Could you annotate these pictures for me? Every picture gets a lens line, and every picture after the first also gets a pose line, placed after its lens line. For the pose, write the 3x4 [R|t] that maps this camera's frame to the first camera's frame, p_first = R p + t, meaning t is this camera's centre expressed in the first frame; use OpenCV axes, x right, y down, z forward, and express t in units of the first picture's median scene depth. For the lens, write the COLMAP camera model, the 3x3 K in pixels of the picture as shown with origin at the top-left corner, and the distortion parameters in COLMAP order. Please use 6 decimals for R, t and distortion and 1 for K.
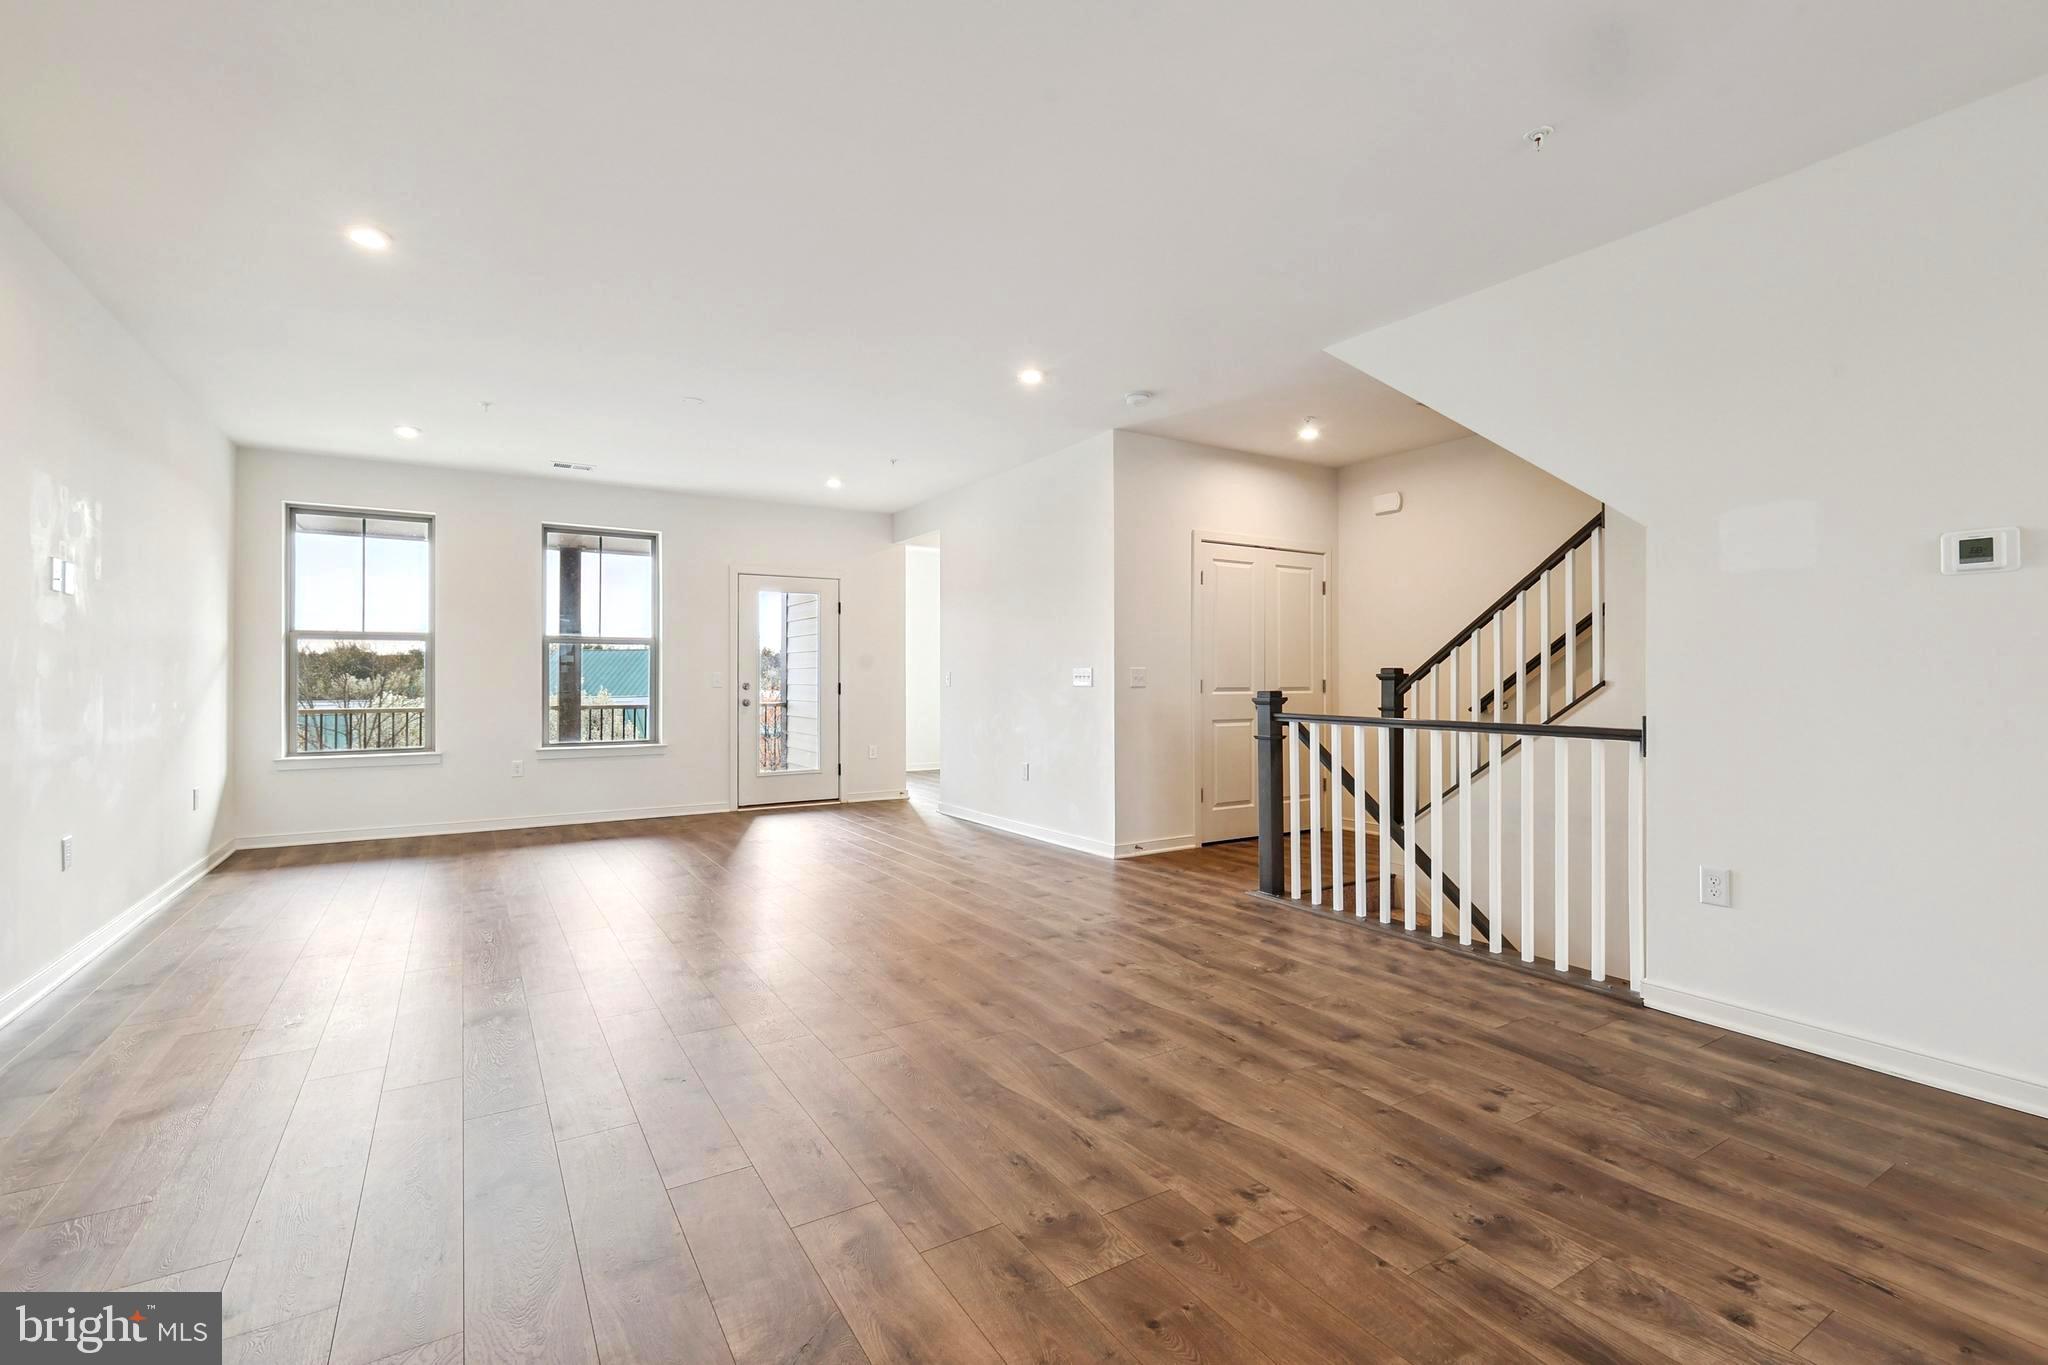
lens RADIAL K [[902.3, 0, 1012.1], [0, 902.3, 663.7], [0, 0, 1]] dist [0.004936, 0.000092]
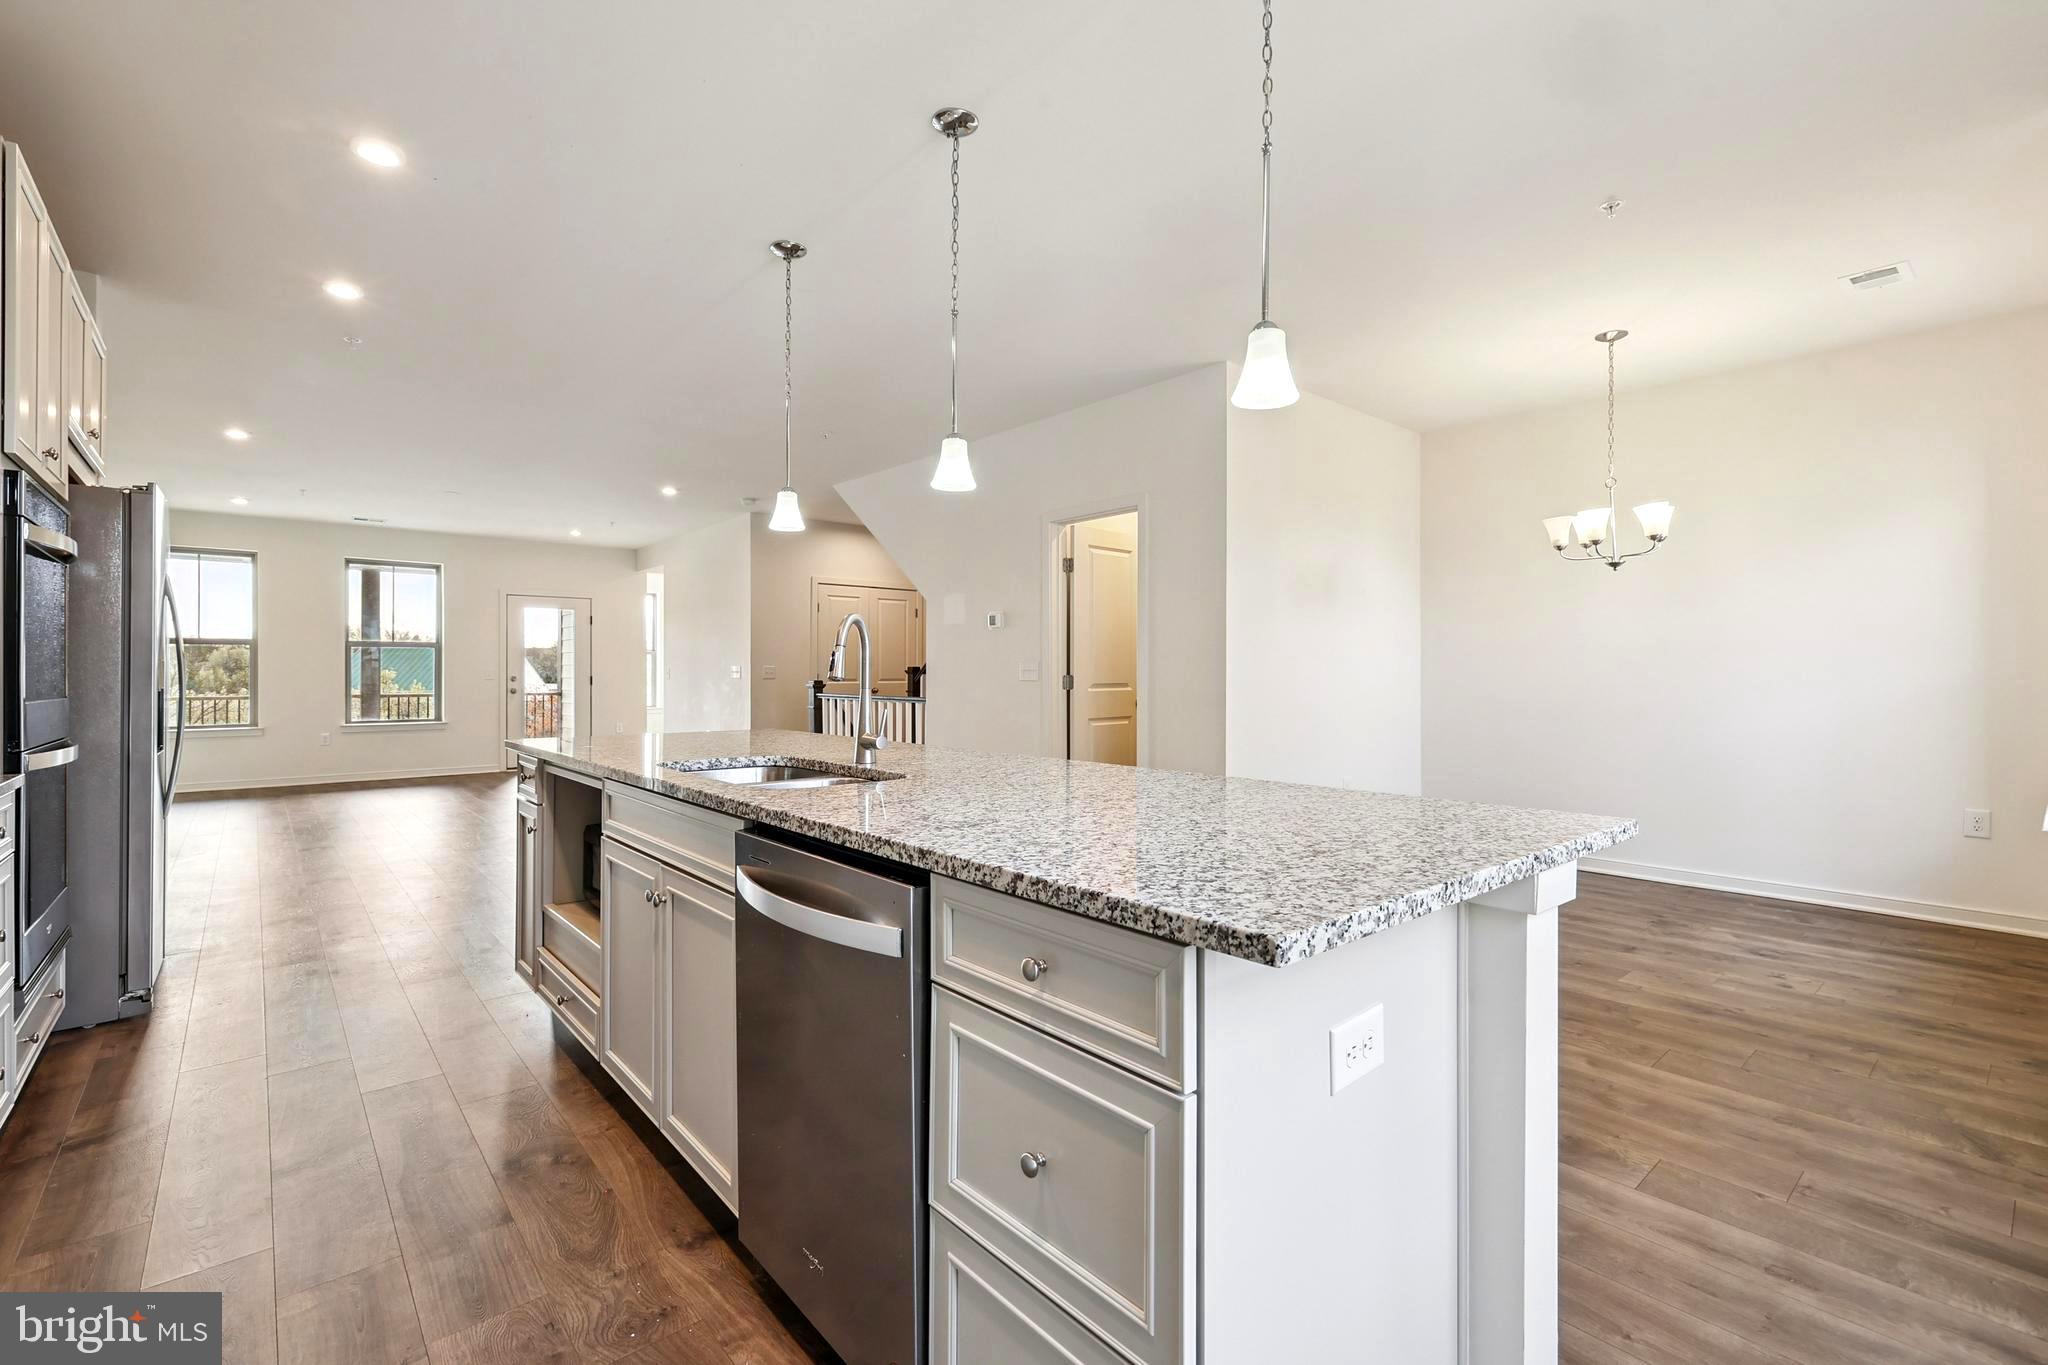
lens RADIAL K [[902.3, 0, 1017.4], [0, 902.3, 669.9], [0, 0, 1]] dist [0.004936, 0.000092]
pose [[0.987650, 0.000481, 0.156677, 0.306130], [-0.002542, 0.999913, 0.012951, -0.009428], [-0.156657, -0.013189, 0.987565, -0.579712]]
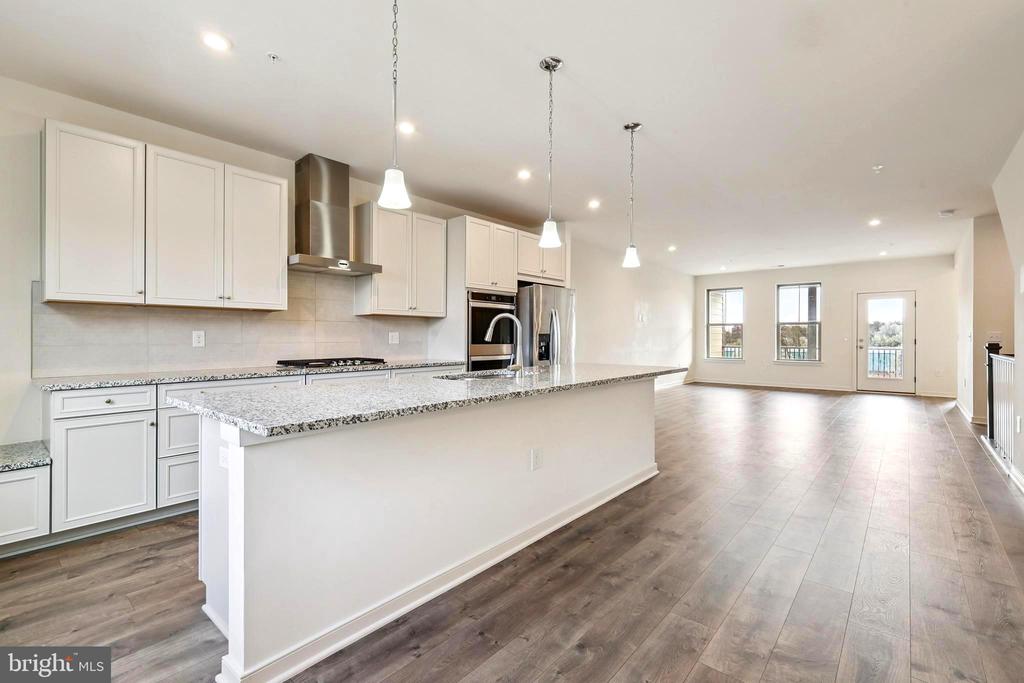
lens RADIAL K [[451.2, 0, 517.2], [0, 451.2, 339.4], [0, 0, 1]] dist [0.004936, 0.000092]
pose [[0.302405, 0.007570, -0.953149, 0.751297], [0.013895, 0.999827, 0.012349, -0.006049], [0.953078, -0.016978, 0.302248, -0.310297]]
